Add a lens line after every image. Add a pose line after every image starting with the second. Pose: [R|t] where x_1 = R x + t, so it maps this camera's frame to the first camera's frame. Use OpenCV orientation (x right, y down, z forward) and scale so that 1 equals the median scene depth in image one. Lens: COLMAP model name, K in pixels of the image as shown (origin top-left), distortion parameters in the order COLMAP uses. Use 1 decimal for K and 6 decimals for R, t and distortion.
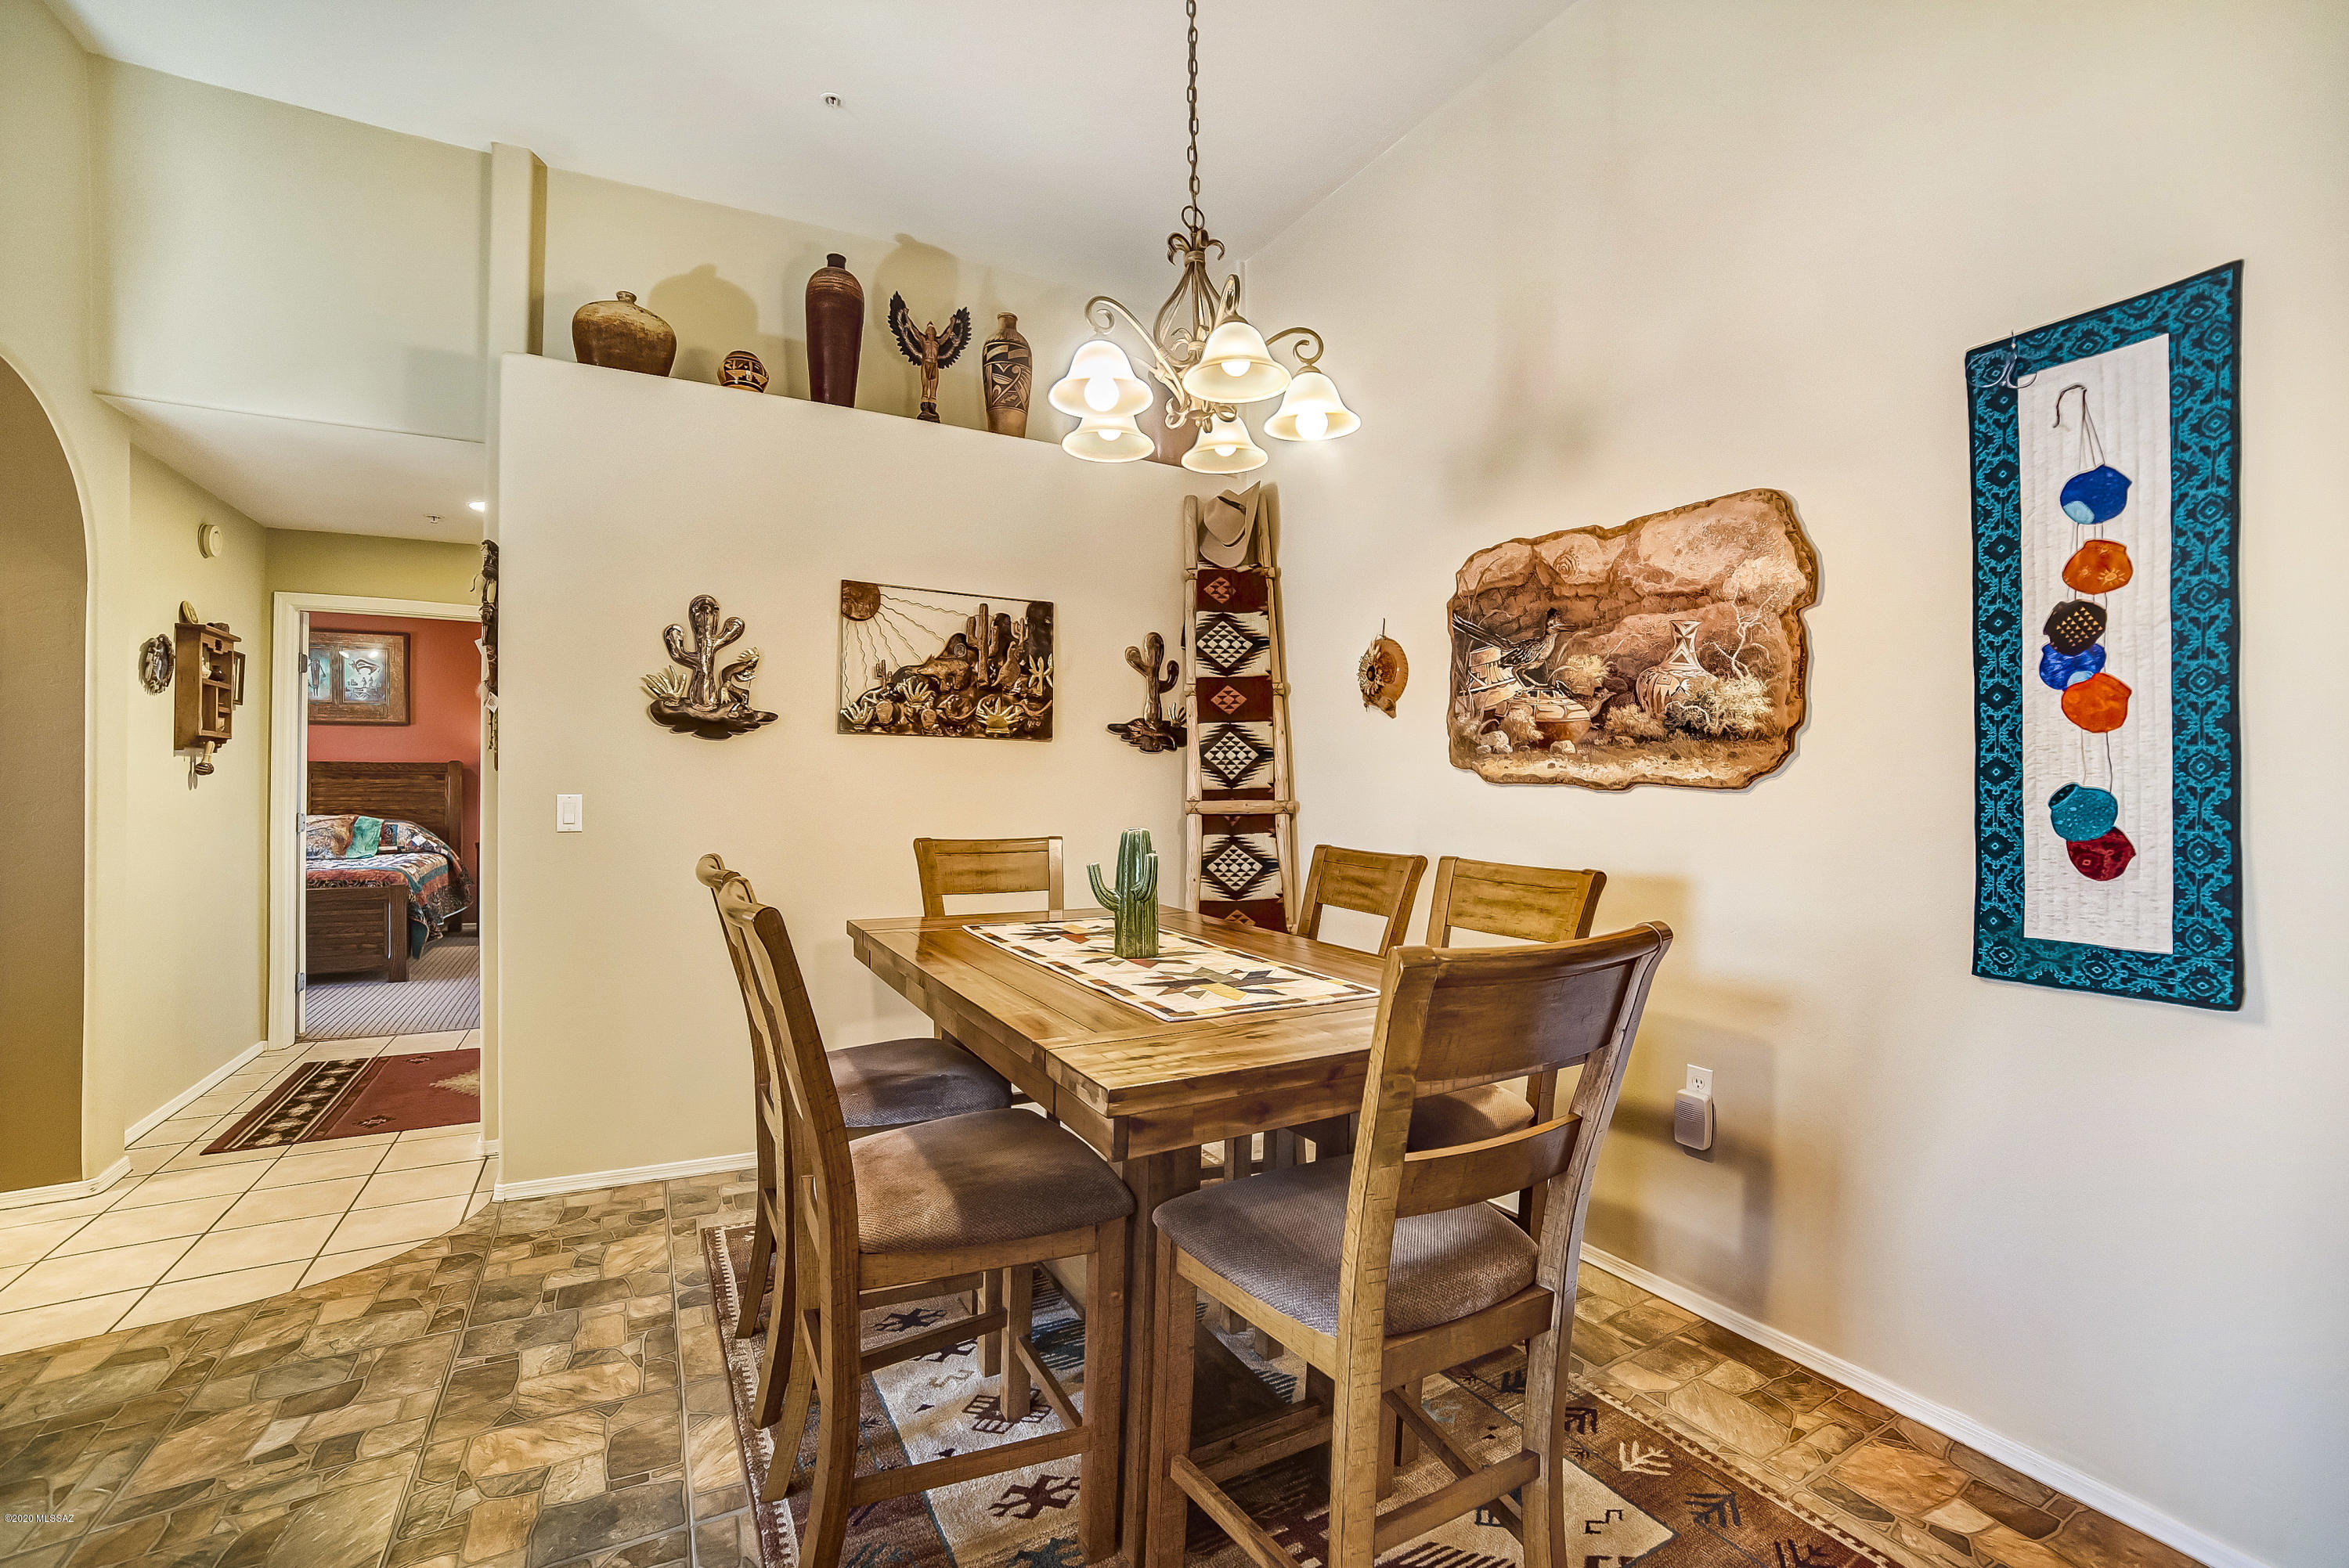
lens RADIAL K [[1024.3, 0, 1166.3], [0, 1024.3, 789.0], [0, 0, 1]] dist [-0.101184, 0.040799]
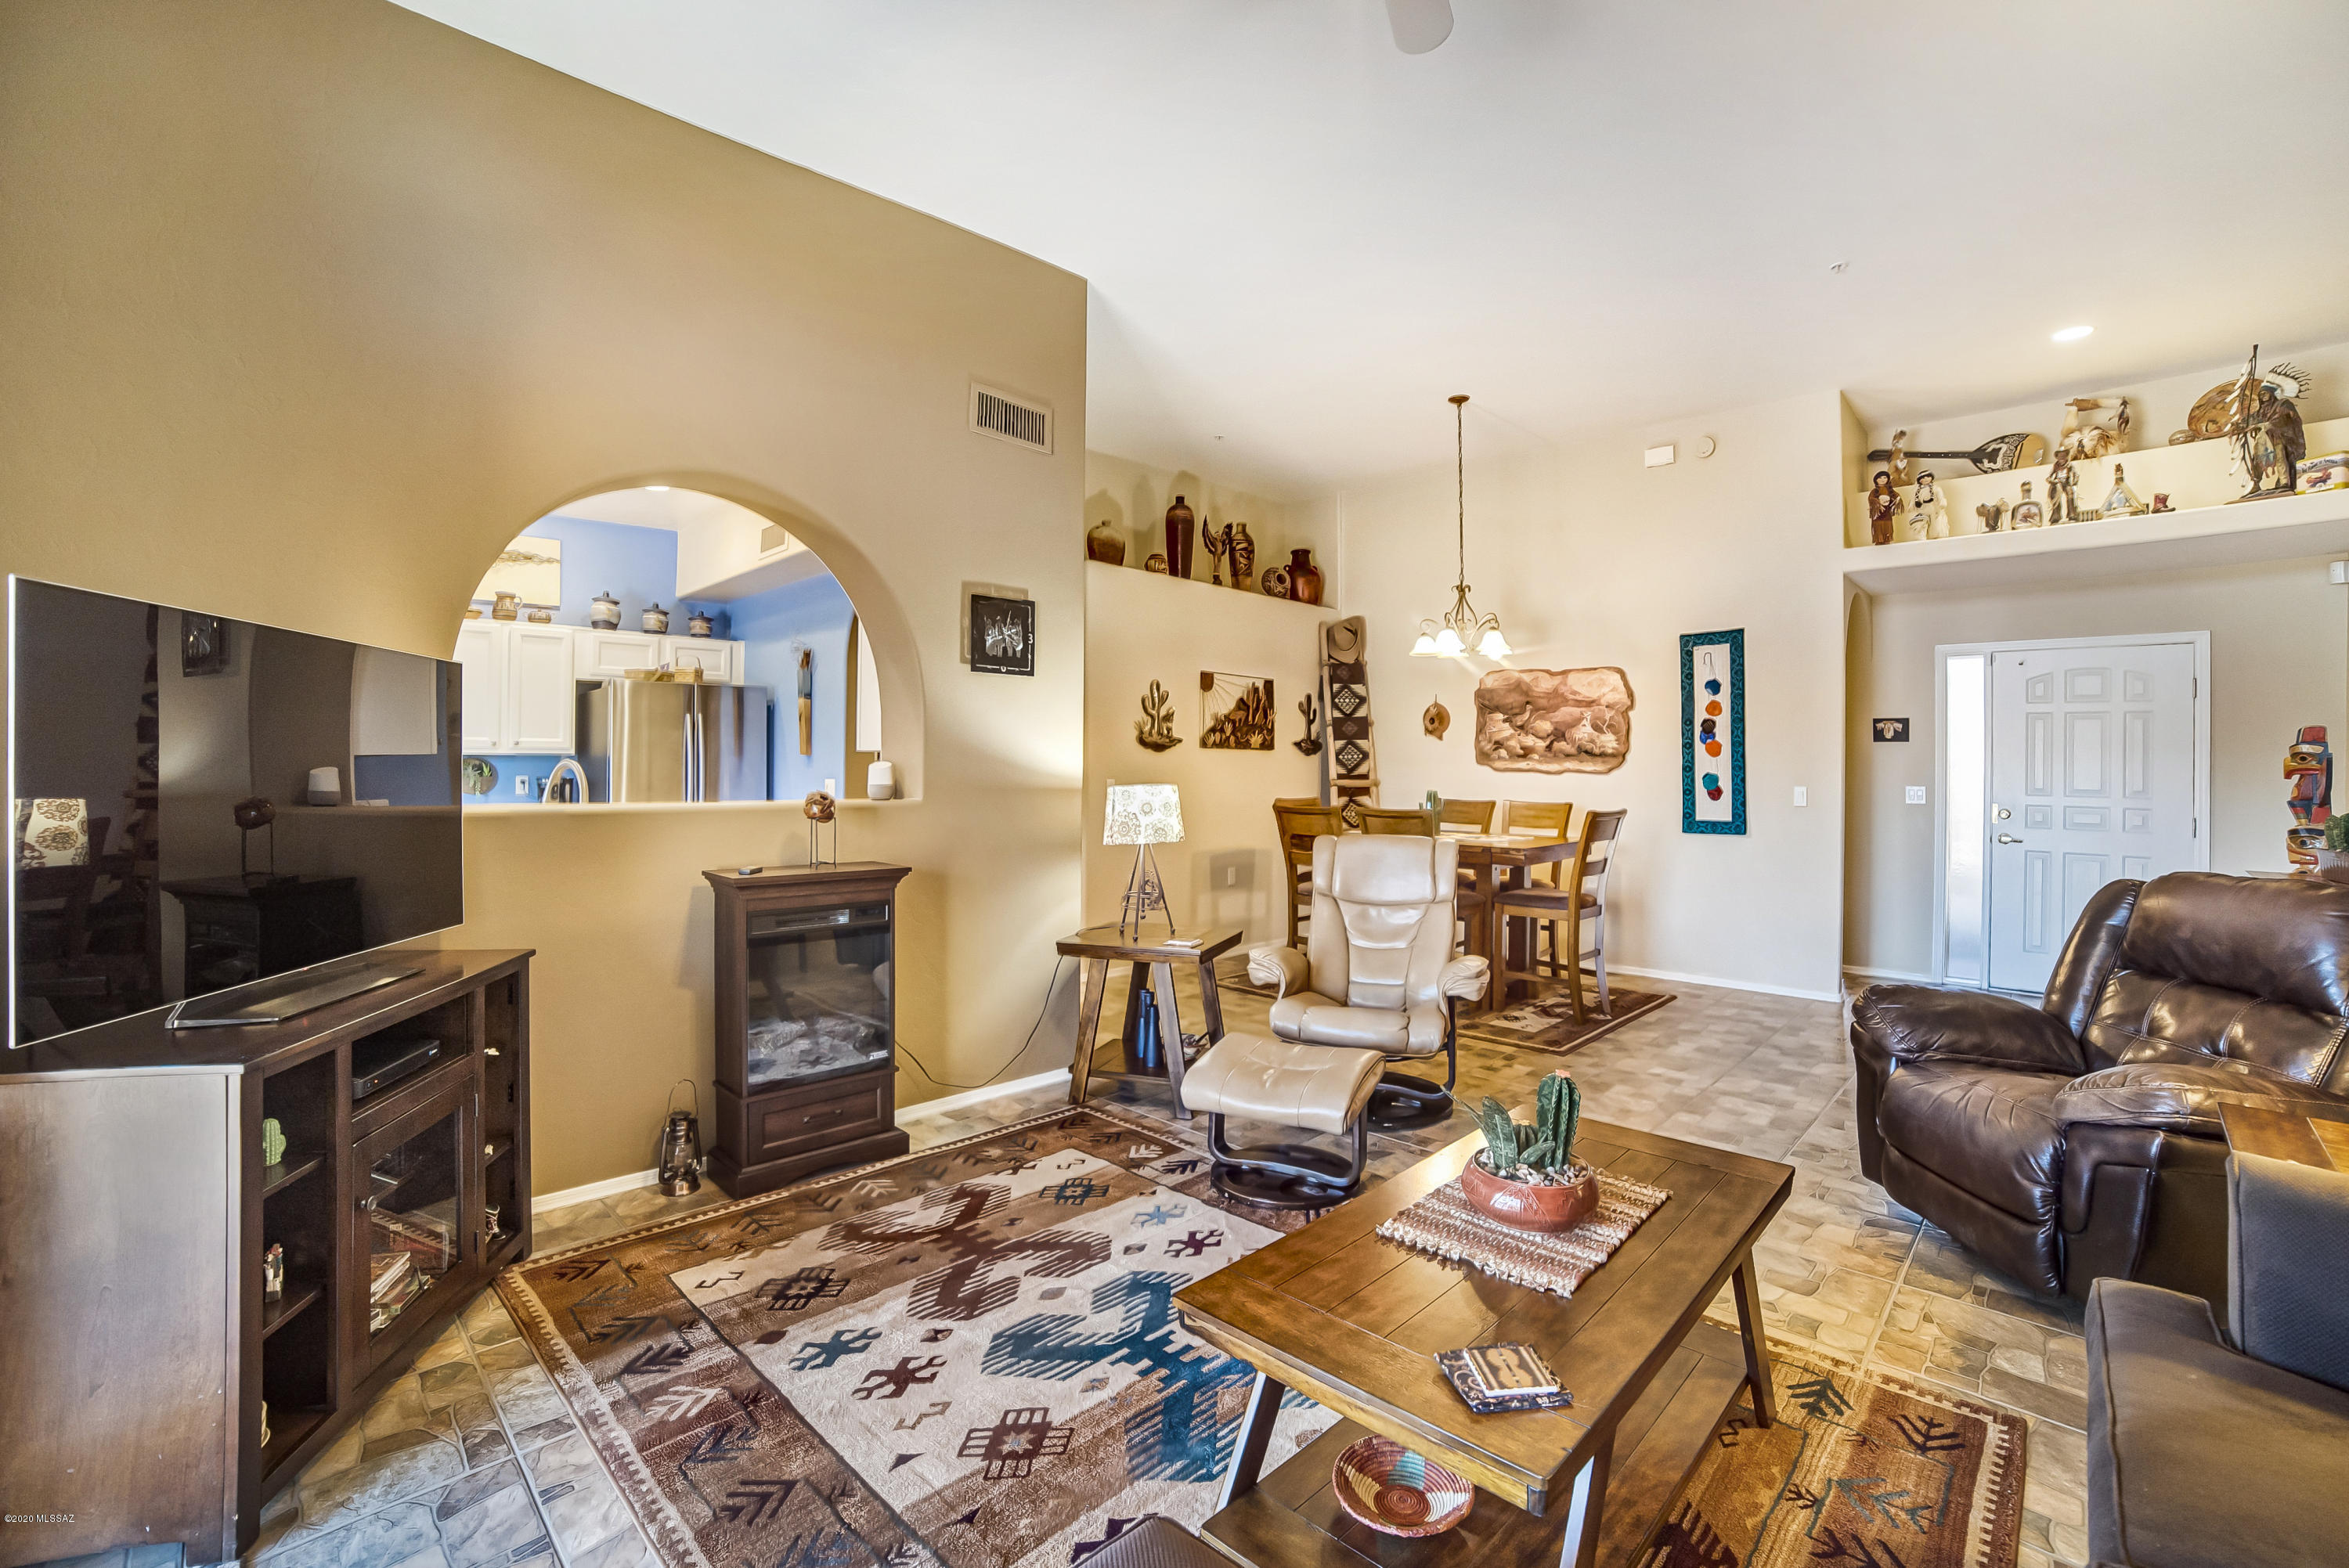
lens RADIAL K [[1038.7, 0, 1180.3], [0, 1038.7, 765.3], [0, 0, 1]] dist [-0.103448, 0.000033]
pose [[0.956352, -0.008520, 0.292091, -0.958996], [0.007767, 0.999963, 0.003740, -0.030390], [-0.292112, -0.001308, 0.956383, -0.948511]]
